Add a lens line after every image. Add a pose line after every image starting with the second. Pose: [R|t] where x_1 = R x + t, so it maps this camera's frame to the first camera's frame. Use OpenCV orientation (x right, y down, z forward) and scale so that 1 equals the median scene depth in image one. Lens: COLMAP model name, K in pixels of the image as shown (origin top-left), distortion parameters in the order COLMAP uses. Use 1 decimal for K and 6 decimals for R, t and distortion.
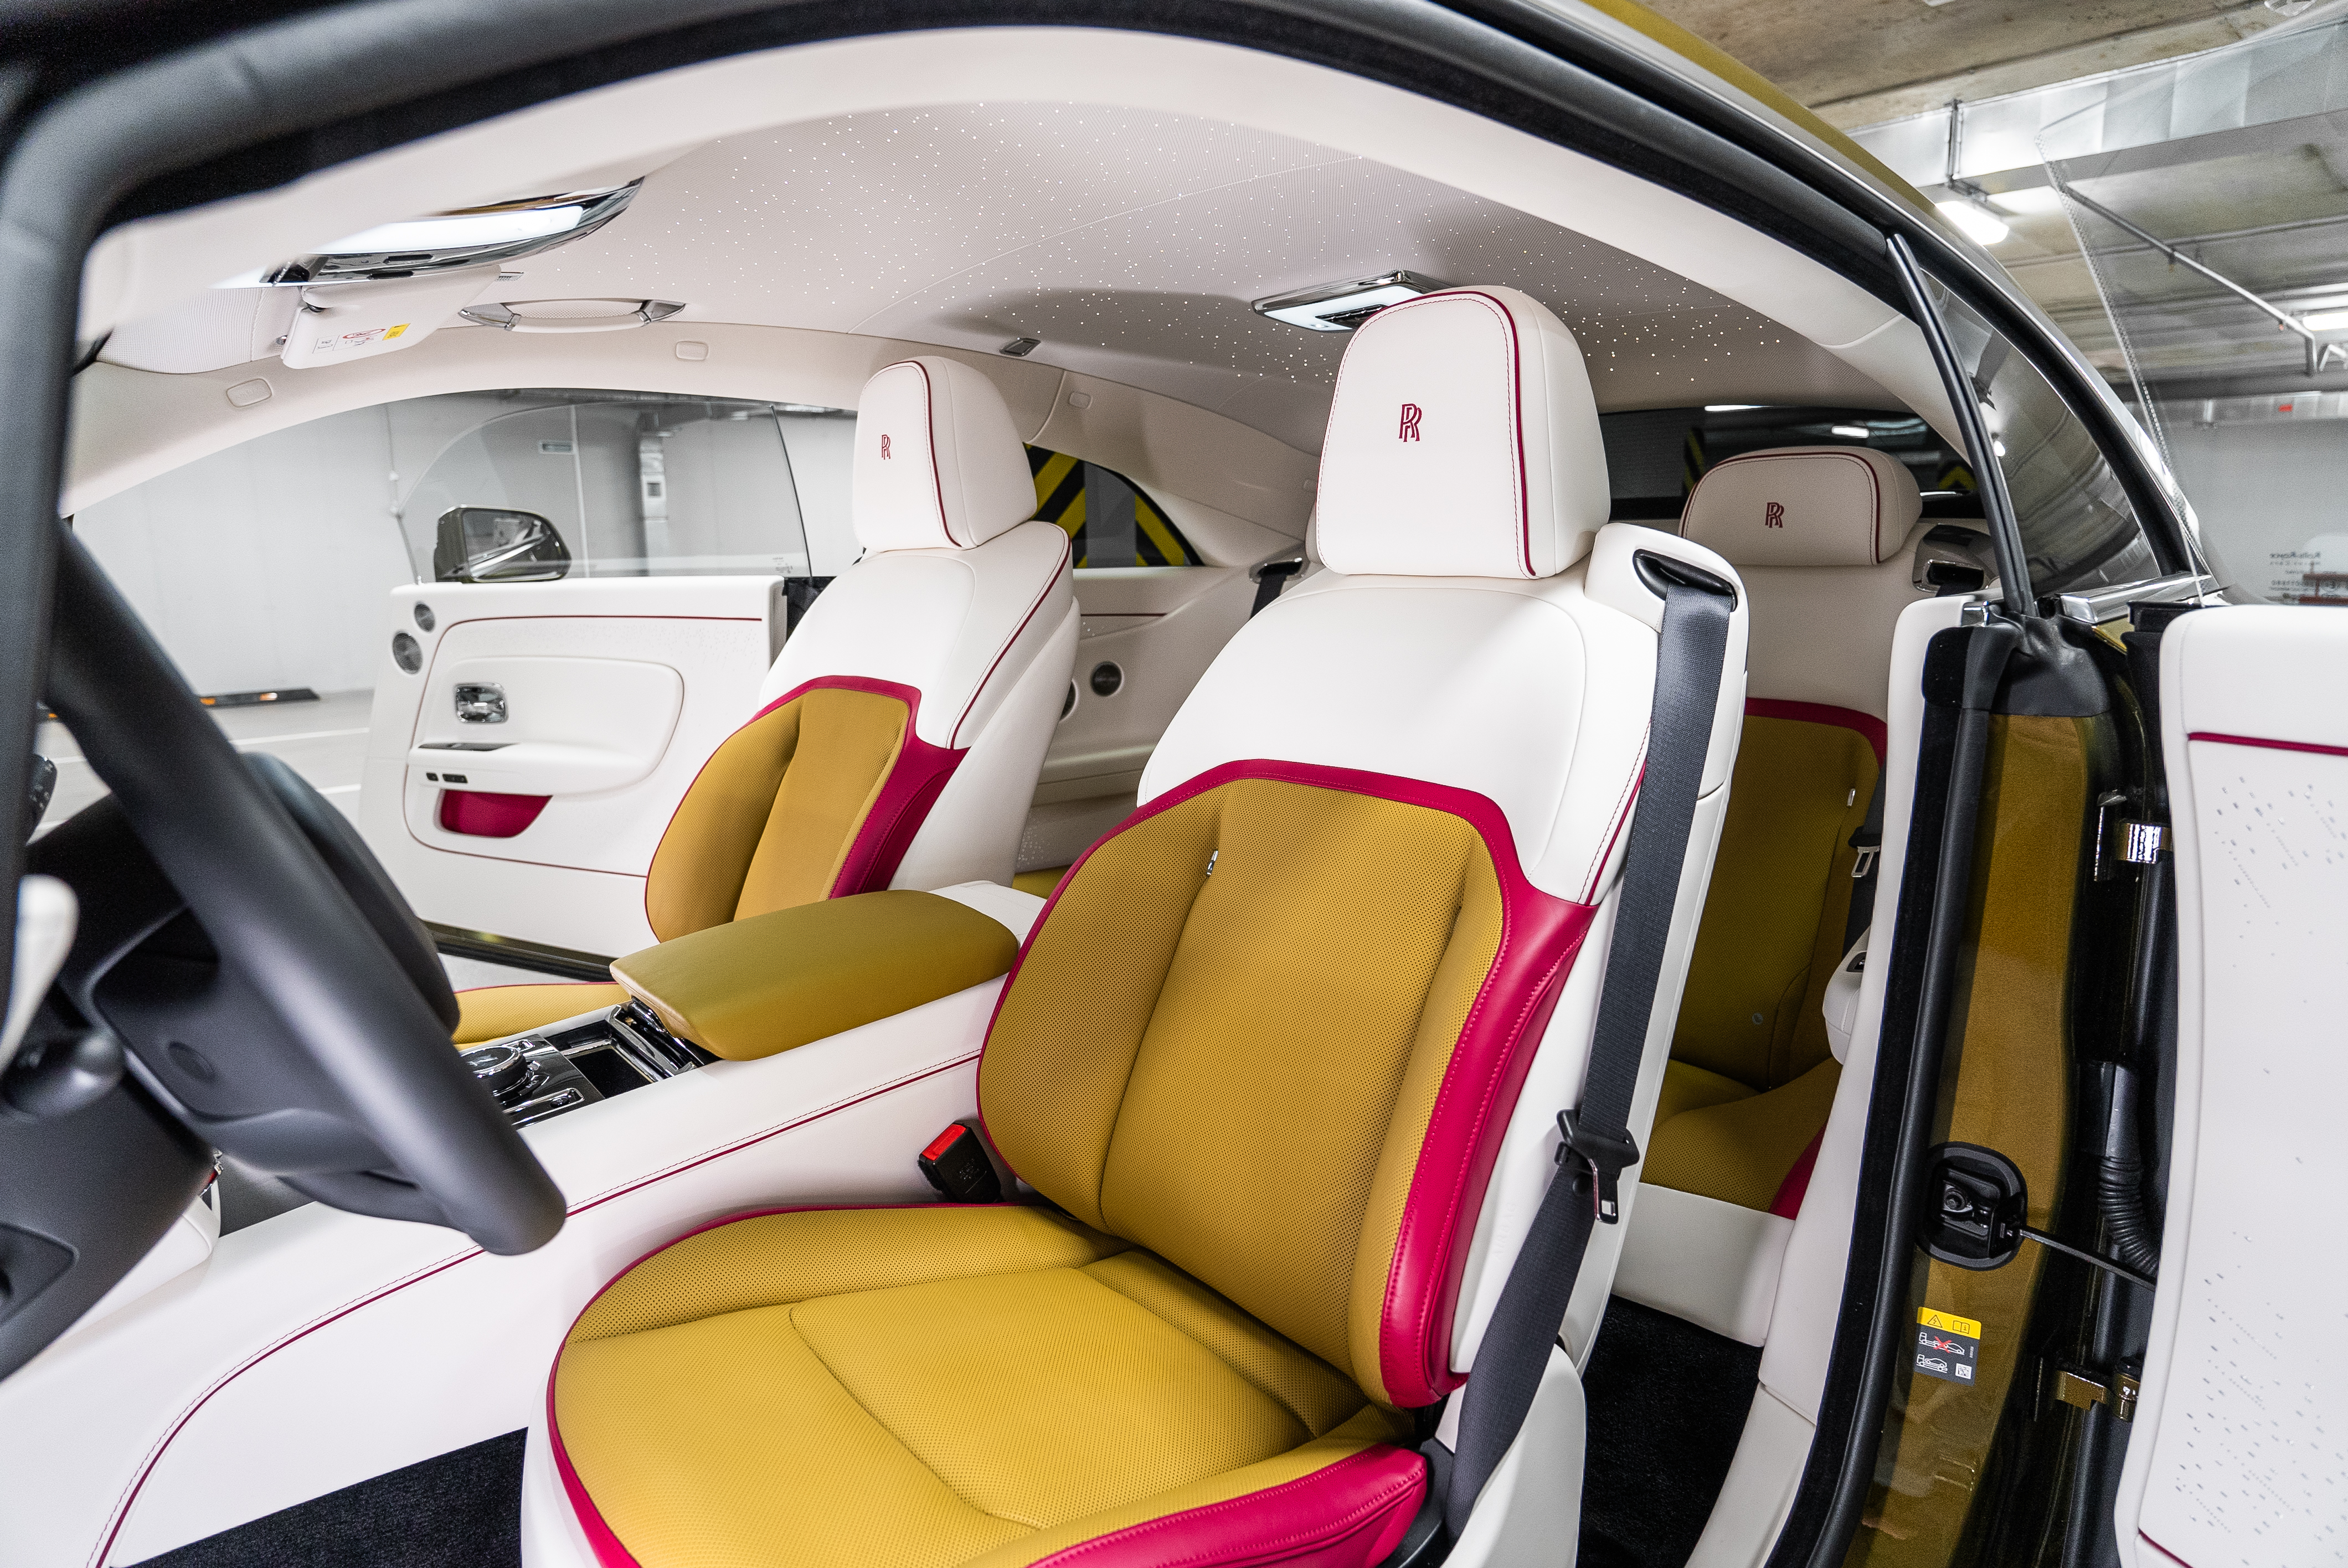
lens RADIAL K [[1268.4, 0, 1174.0], [0, 1268.4, 784.0], [0, 0, 1]] dist [-0.001219, -0.012462]
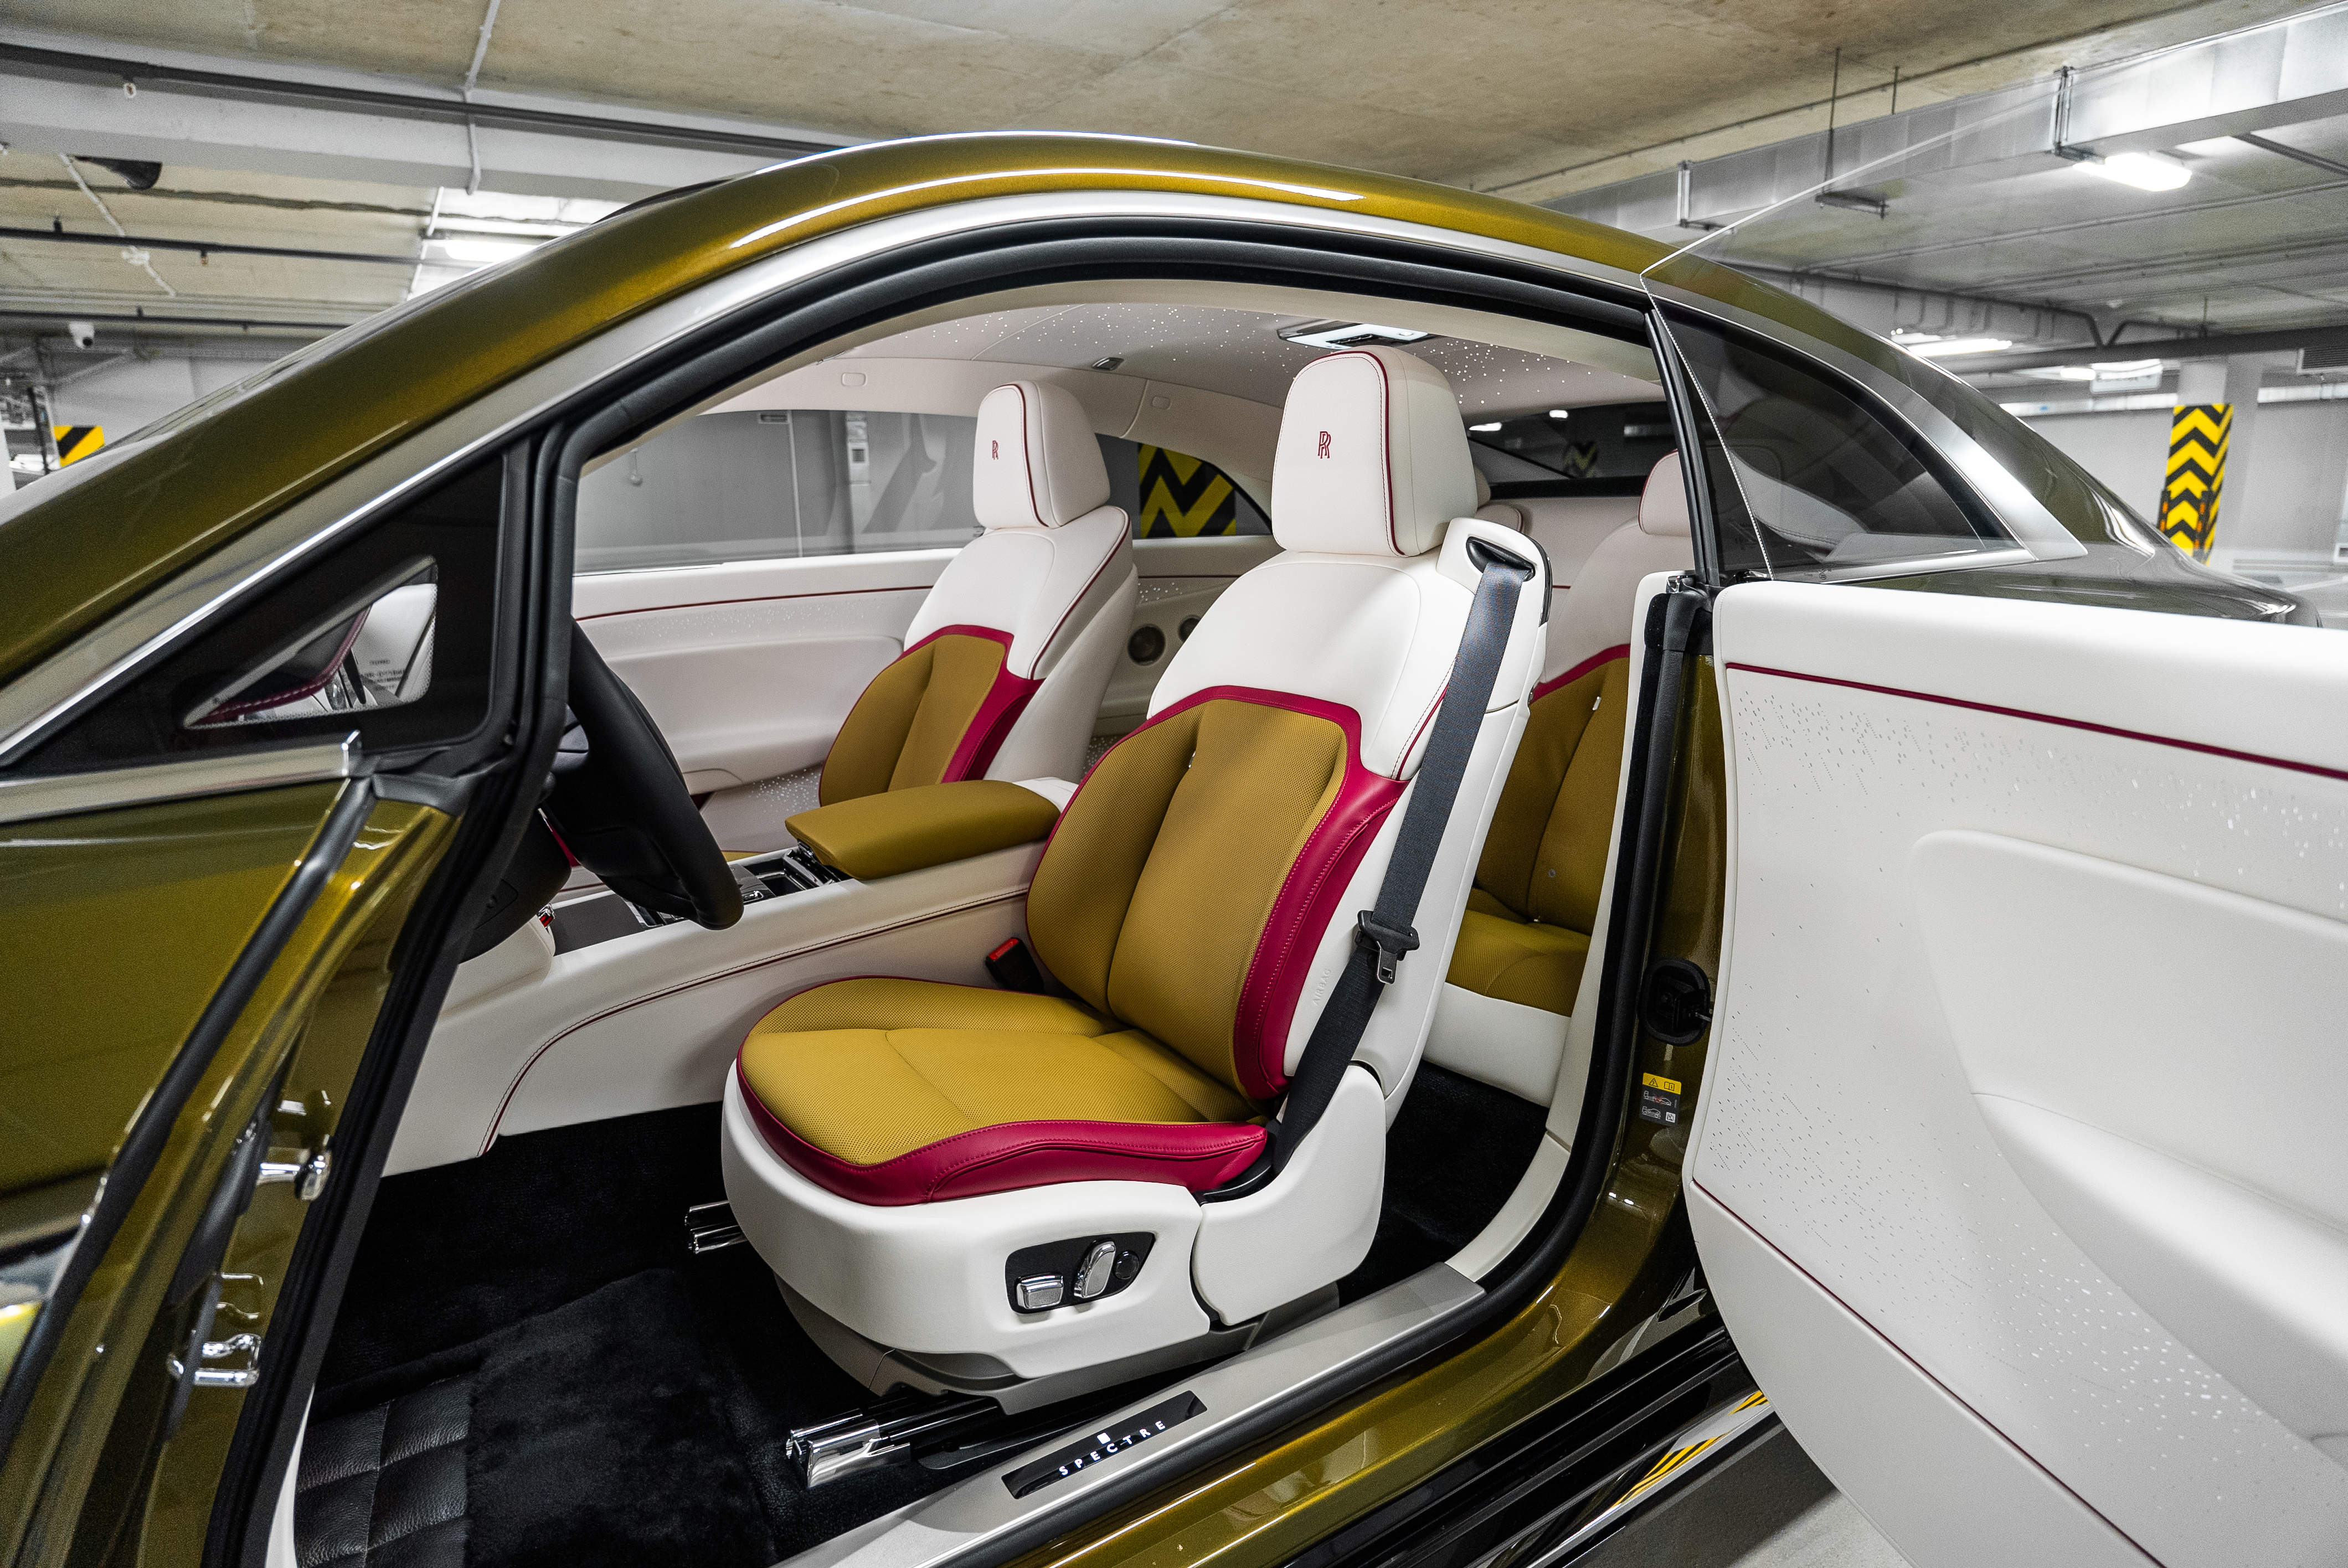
lens RADIAL K [[1268.4, 0, 1174.0], [0, 1268.4, 784.0], [0, 0, 1]] dist [-0.001219, -0.012462]
pose [[0.988606, 0.025167, -0.148404, 0.226655], [-0.019903, 0.999123, 0.036852, 0.039478], [0.149202, -0.033479, 0.988240, -0.400779]]
